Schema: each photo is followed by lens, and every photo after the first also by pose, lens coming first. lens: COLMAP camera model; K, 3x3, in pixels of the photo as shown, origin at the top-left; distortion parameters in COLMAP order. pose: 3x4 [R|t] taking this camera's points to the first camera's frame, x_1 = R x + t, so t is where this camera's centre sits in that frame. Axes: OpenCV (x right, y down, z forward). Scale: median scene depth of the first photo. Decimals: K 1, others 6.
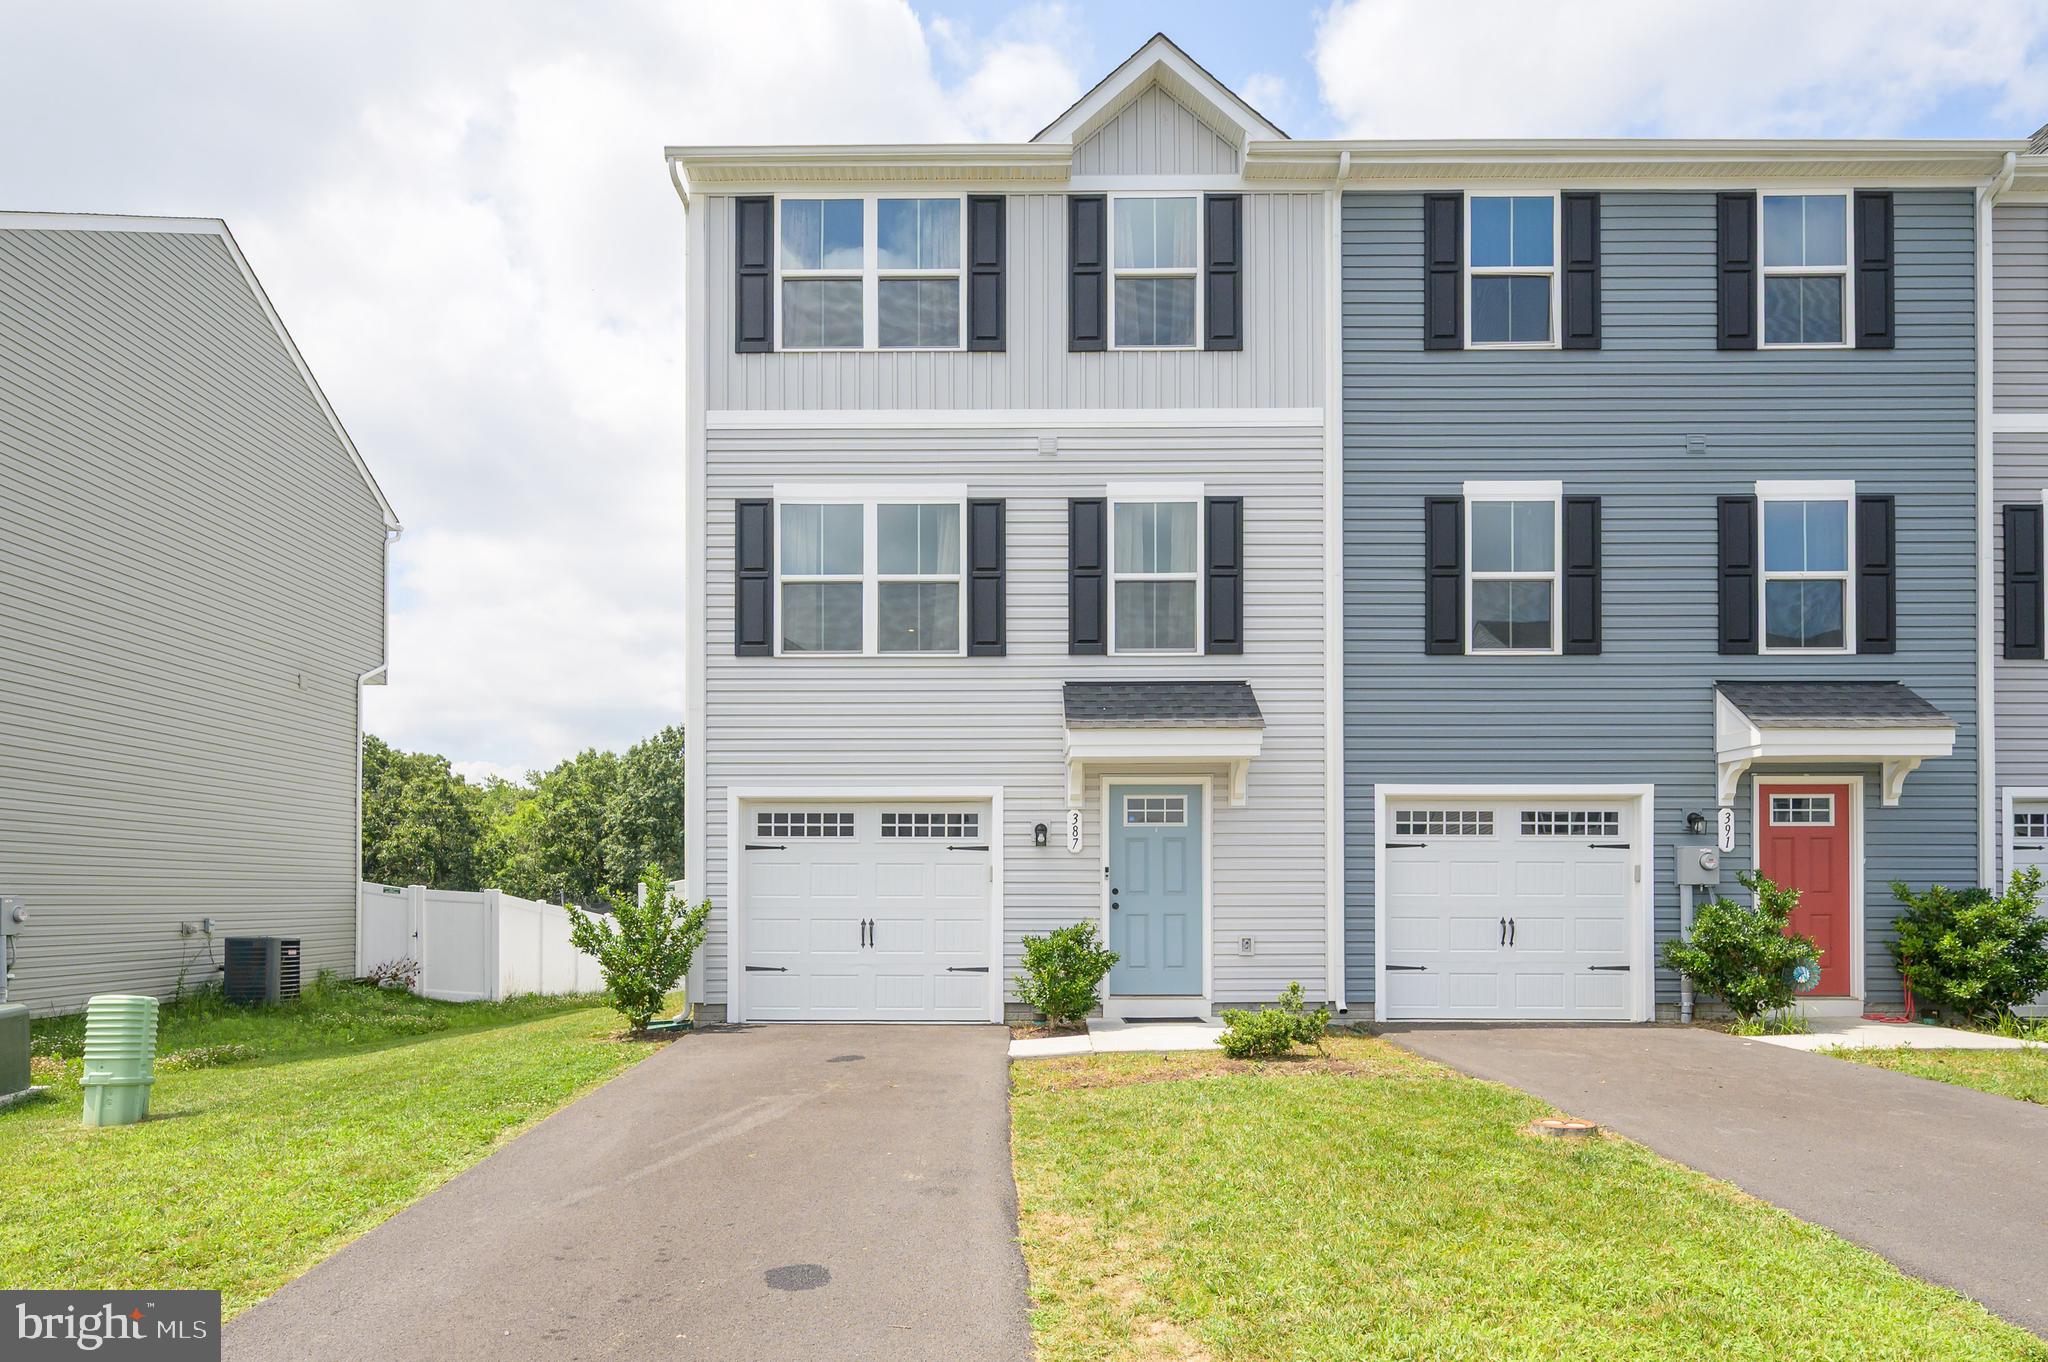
lens RADIAL K [[943.3, 0, 998.6], [0, 943.3, 863.3], [0, 0, 1]] dist [0.003310, -0.000121]
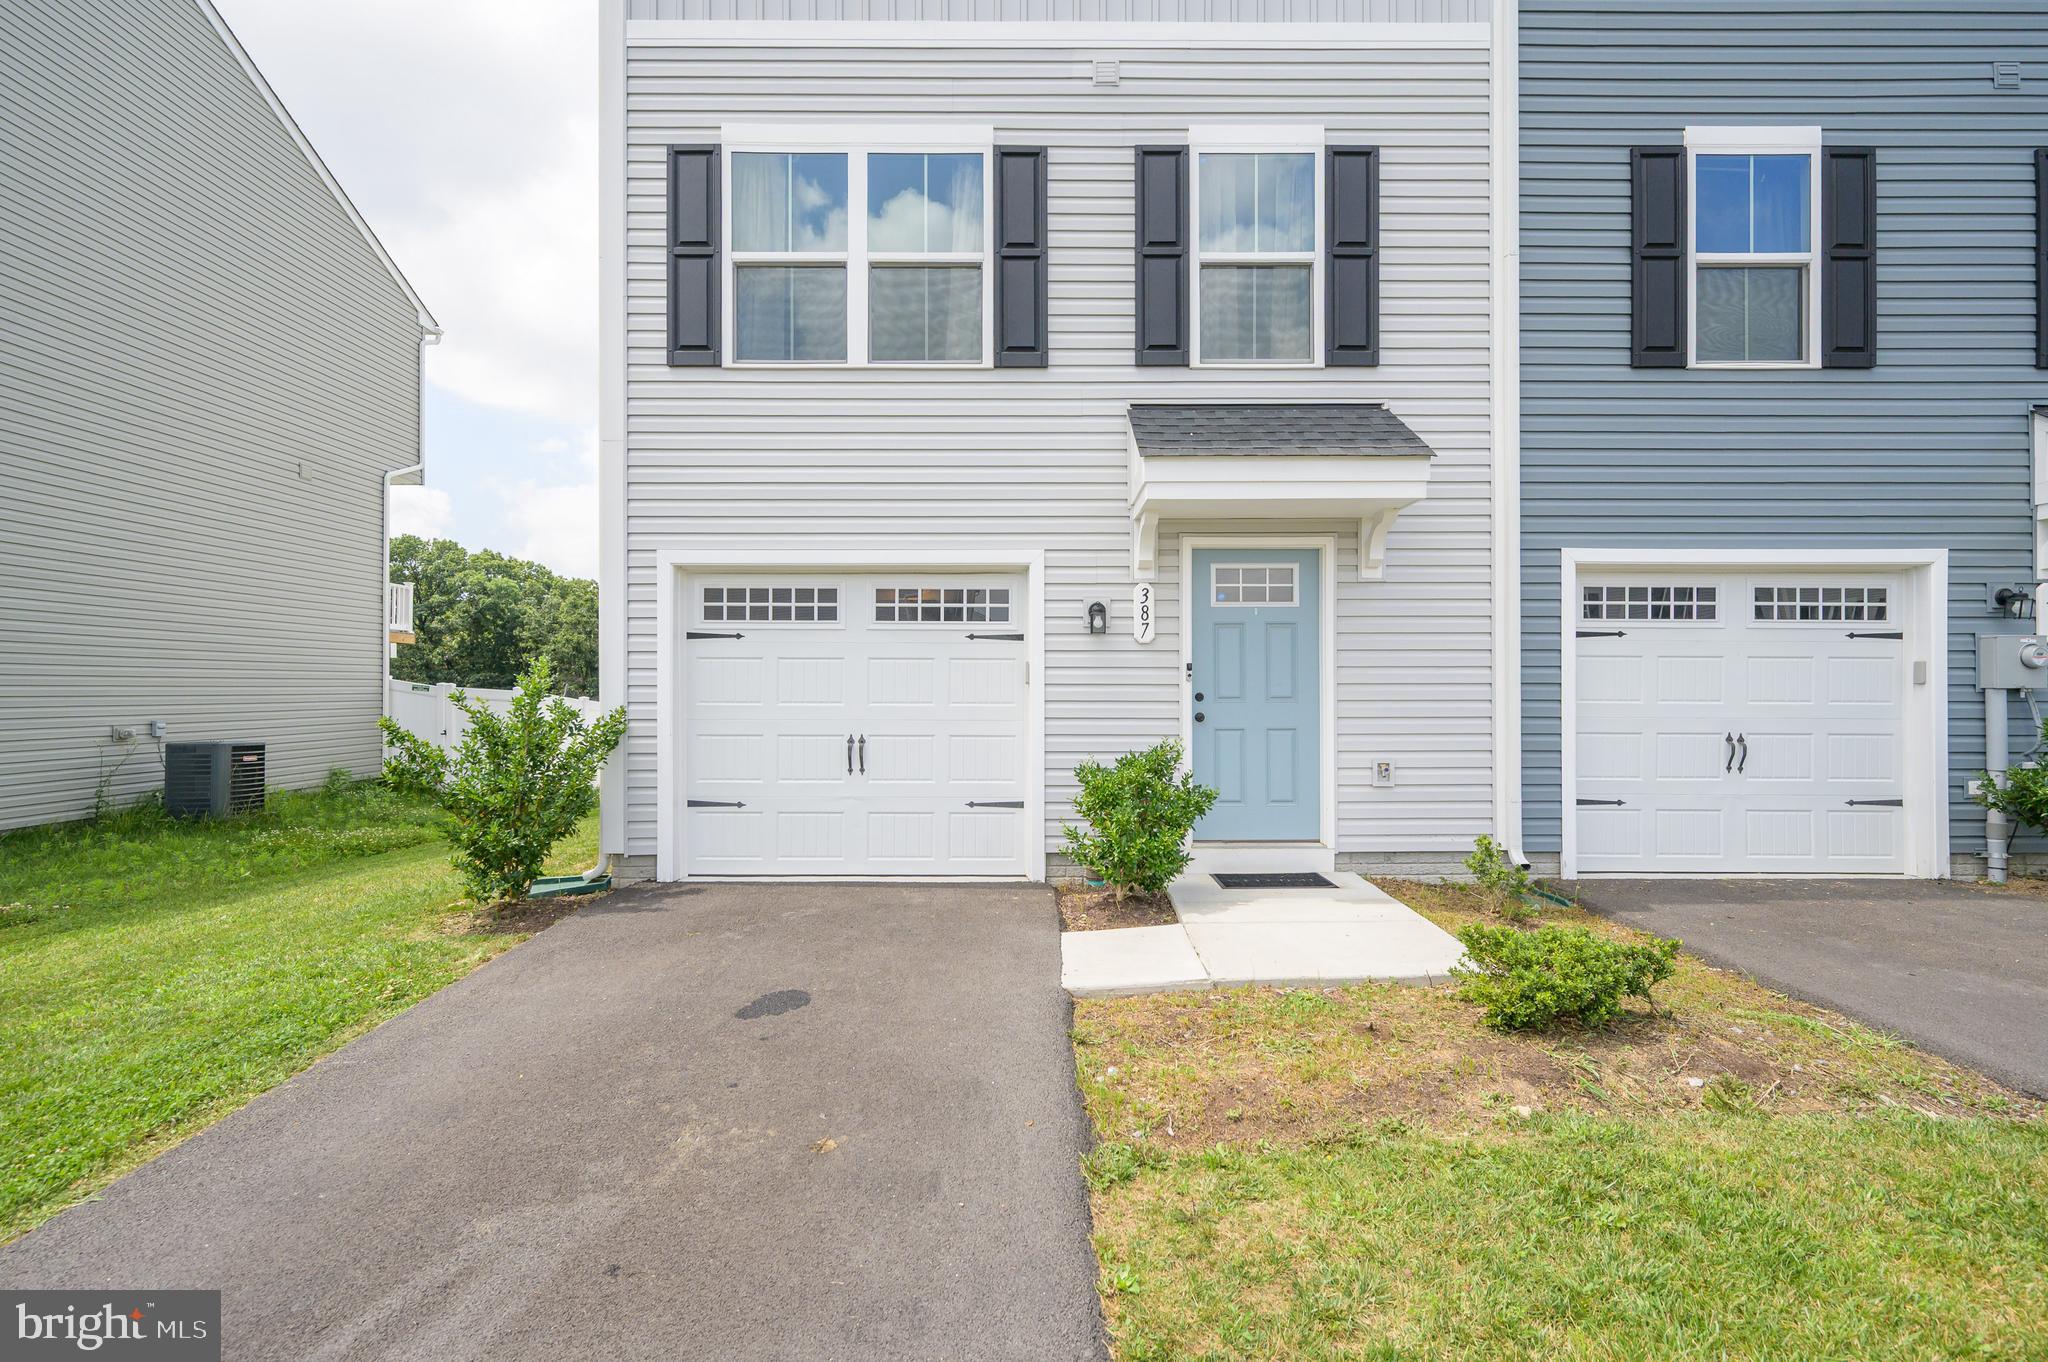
lens RADIAL K [[943.3, 0, 1038.9], [0, 943.3, 671.9], [0, 0, 1]] dist [0.003310, -0.000121]
pose [[0.999937, 0.000340, 0.011209, -0.007231], [-0.000464, 0.999939, 0.011016, 0.002791], [-0.011204, -0.011021, 0.999876, 0.282160]]
